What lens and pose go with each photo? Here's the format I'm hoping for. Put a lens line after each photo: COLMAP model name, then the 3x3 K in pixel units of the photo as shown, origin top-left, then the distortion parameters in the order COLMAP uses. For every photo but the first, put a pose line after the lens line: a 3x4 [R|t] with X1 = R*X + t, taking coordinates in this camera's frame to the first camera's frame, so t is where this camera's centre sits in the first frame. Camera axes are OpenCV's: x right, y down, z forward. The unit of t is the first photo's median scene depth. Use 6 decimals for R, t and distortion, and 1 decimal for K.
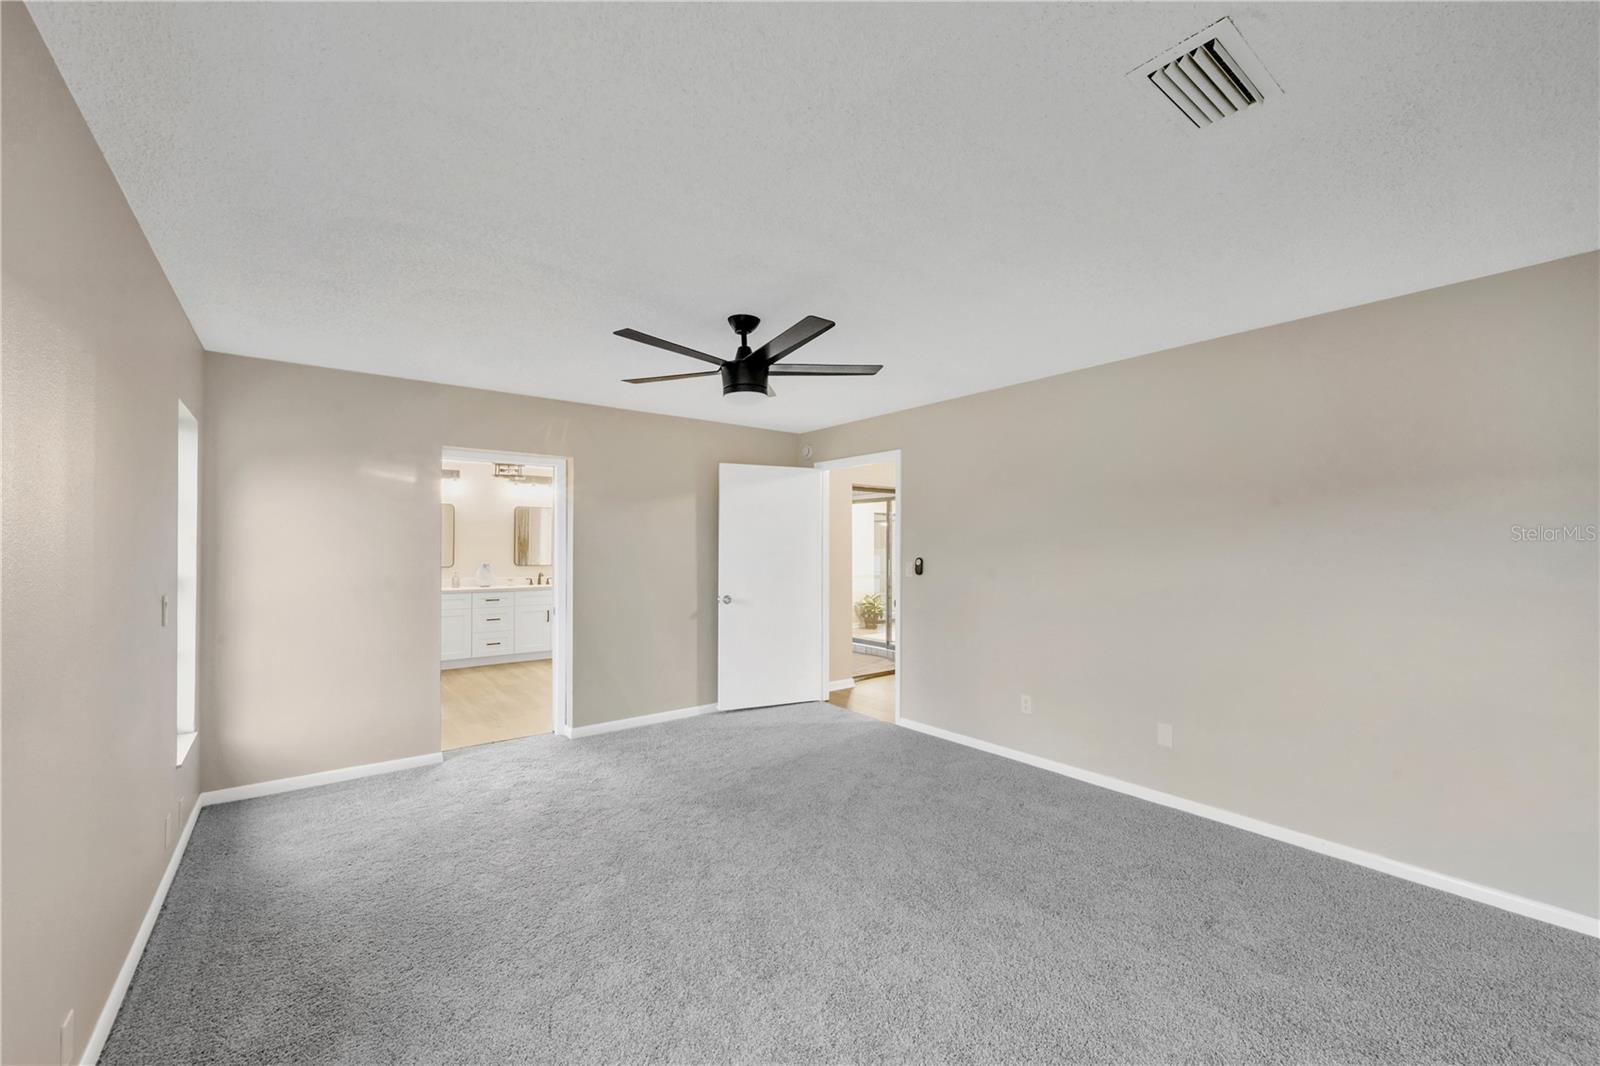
lens RADIAL K [[631.9, 0, 809.4], [0, 631.9, 541.8], [0, 0, 1]] dist [-0.001409, -0.000847]
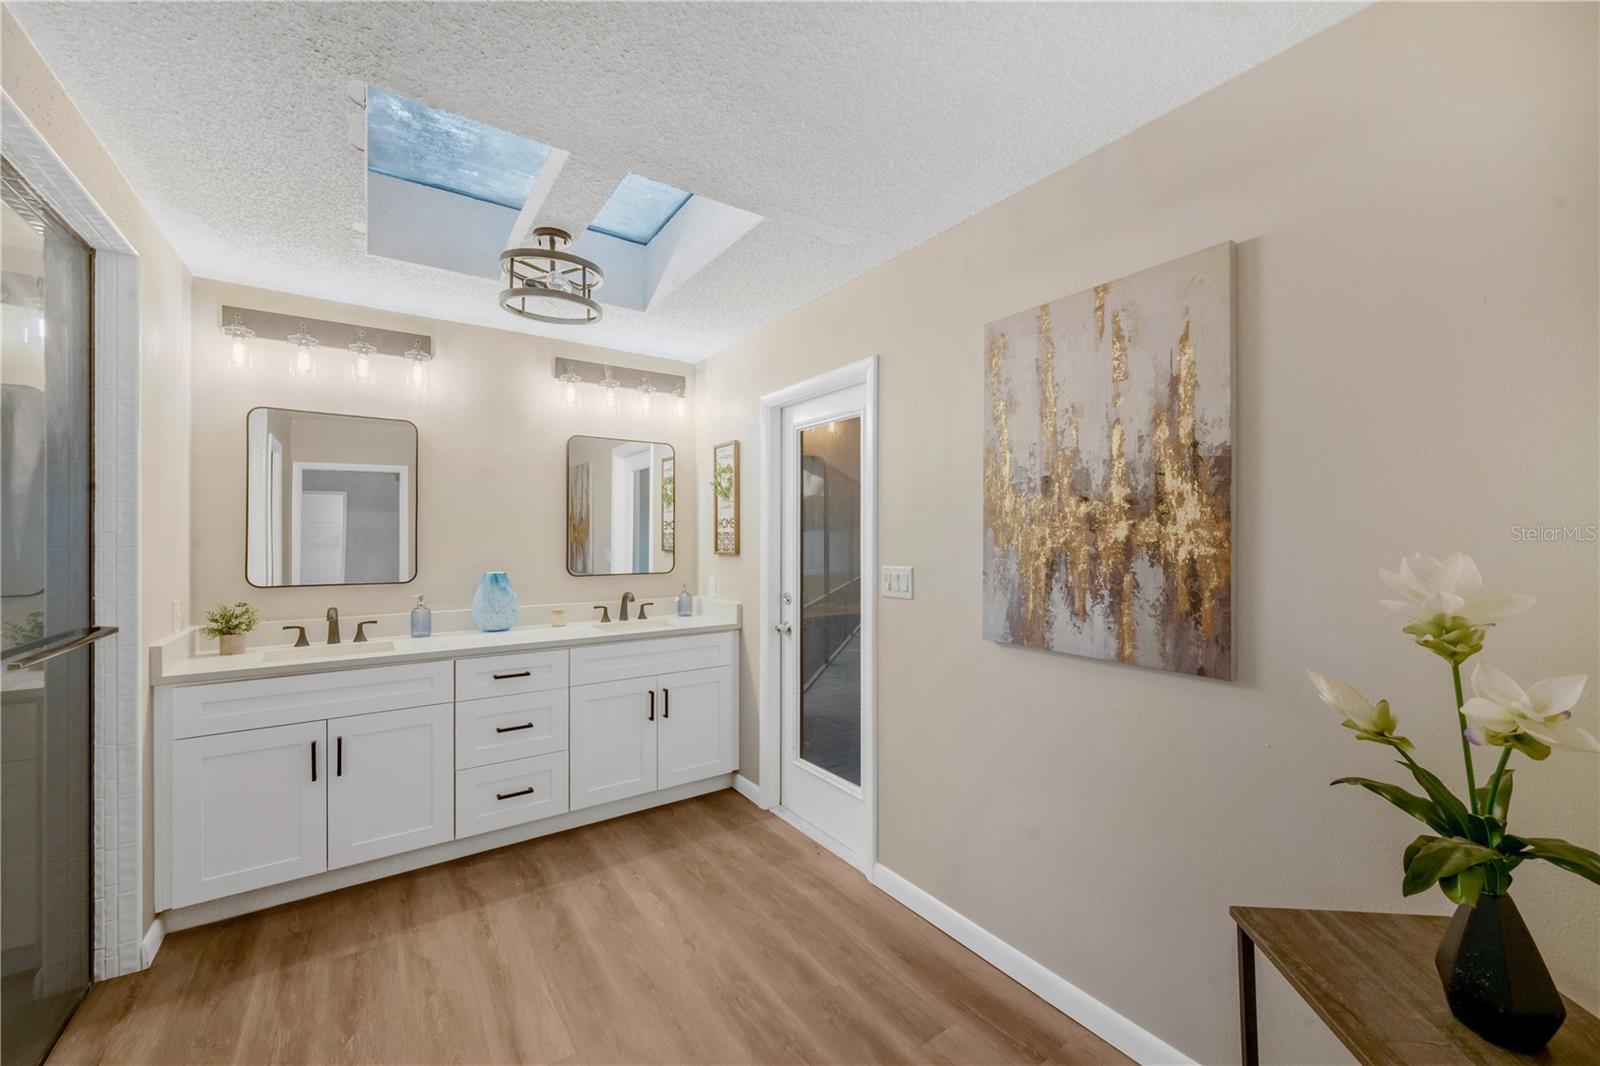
lens RADIAL K [[631.9, 0, 796.3], [0, 631.9, 538.3], [0, 0, 1]] dist [-0.001409, -0.000847]
pose [[0.997412, -0.003405, -0.071812, -0.299874], [0.004092, 0.999947, 0.009413, 0.009872], [0.071776, -0.009683, 0.997374, 0.624644]]
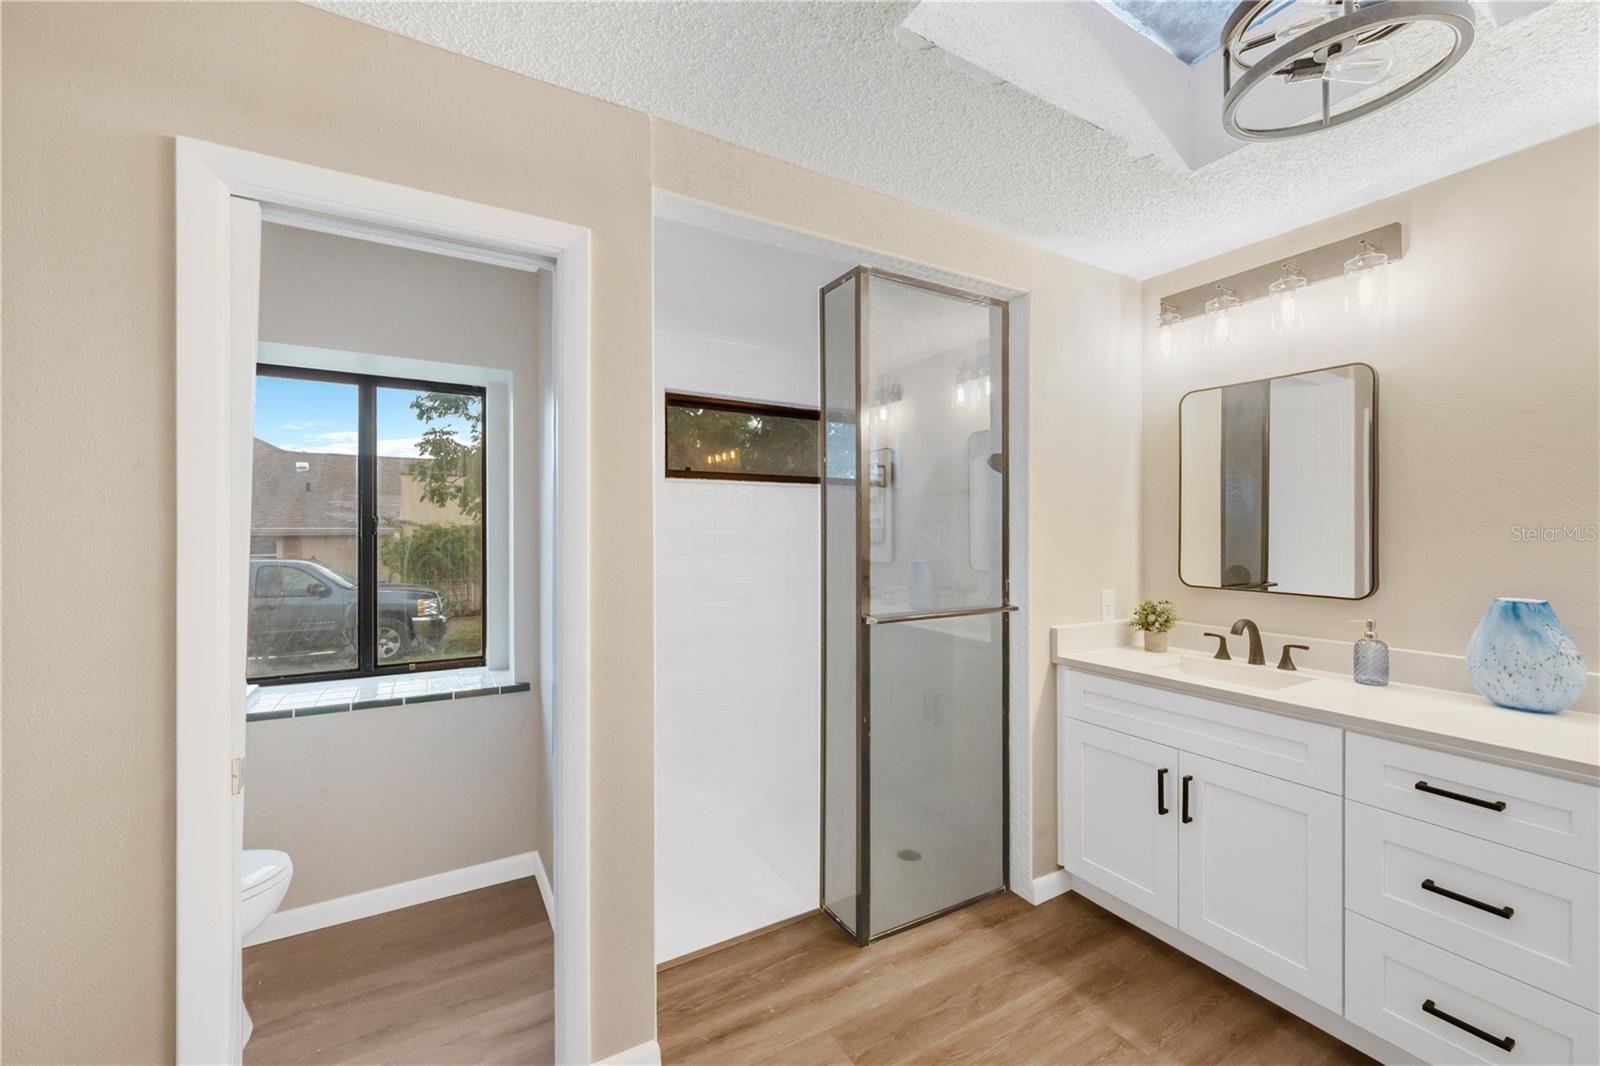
lens RADIAL K [[631.9, 0, 788.9], [0, 631.9, 525.8], [0, 0, 1]] dist [-0.001409, -0.000847]
pose [[-0.143672, -0.003924, -0.989618, -0.270350], [0.009417, 0.999941, -0.005332, 0.008139], [0.989581, -0.010085, -0.143627, 0.795184]]
